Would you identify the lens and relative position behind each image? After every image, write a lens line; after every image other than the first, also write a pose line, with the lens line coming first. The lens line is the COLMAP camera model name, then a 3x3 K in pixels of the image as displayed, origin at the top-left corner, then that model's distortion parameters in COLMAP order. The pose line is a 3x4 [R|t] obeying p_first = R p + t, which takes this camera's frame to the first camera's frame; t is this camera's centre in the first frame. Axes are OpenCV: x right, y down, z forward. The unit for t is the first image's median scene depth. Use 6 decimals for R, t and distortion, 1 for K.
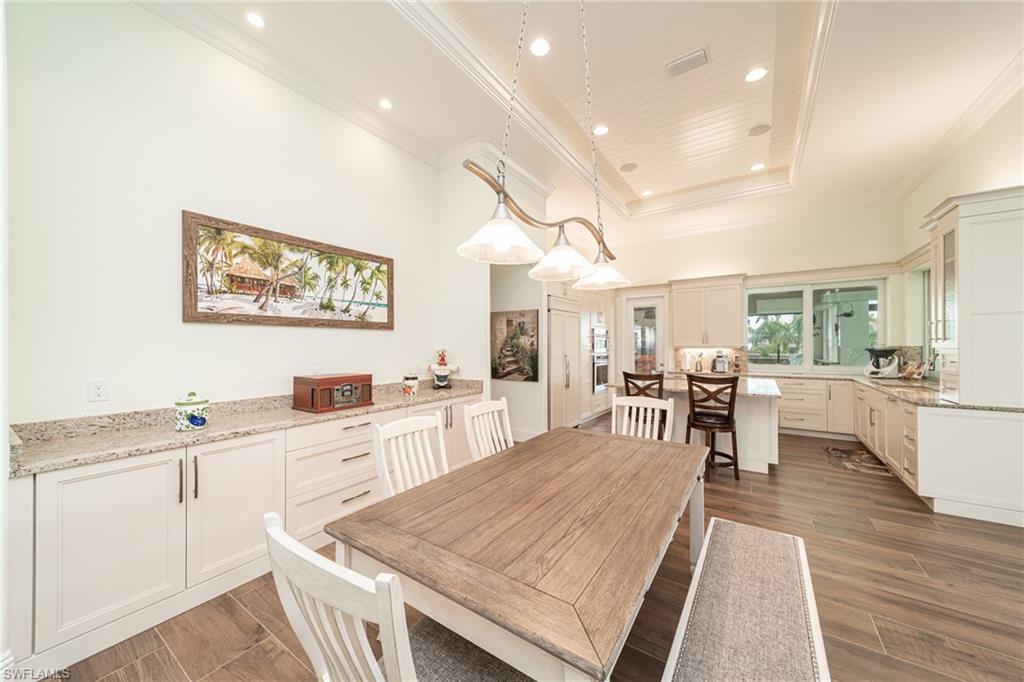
lens RADIAL K [[357.9, 0, 507.6], [0, 357.9, 342.3], [0, 0, 1]] dist [0.003023, -0.000287]
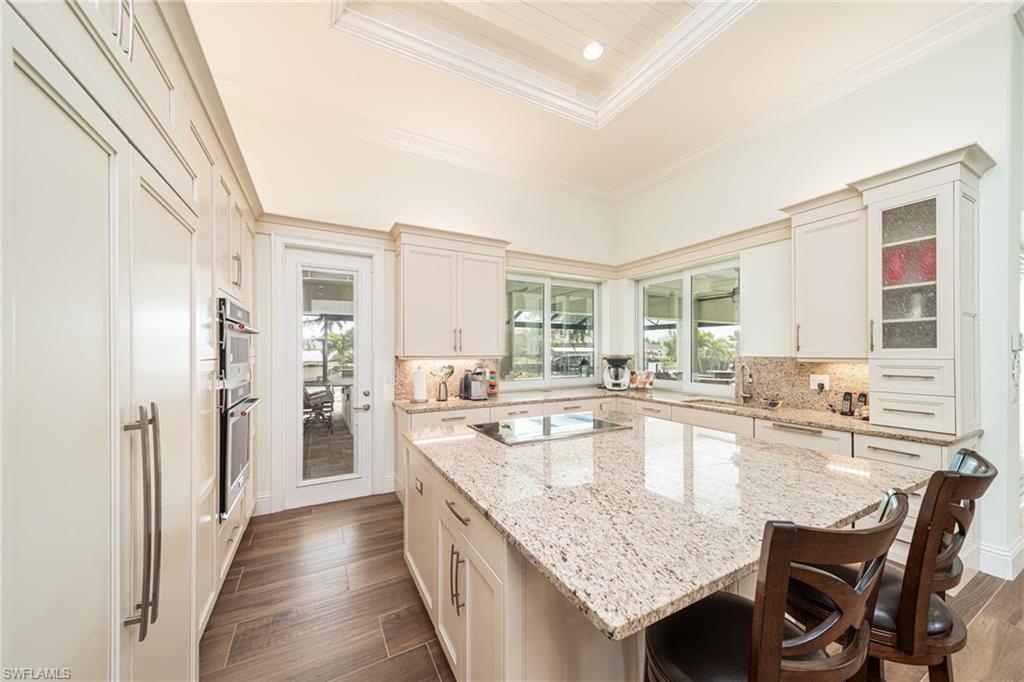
lens RADIAL K [[357.9, 0, 506.2], [0, 357.9, 354.9], [0, 0, 1]] dist [0.003023, -0.000287]
pose [[0.479898, 0.001383, 0.877323, 0.112883], [-0.001943, 0.999998, -0.000513, 0.011738], [-0.877322, -0.001458, 0.479899, 0.806436]]
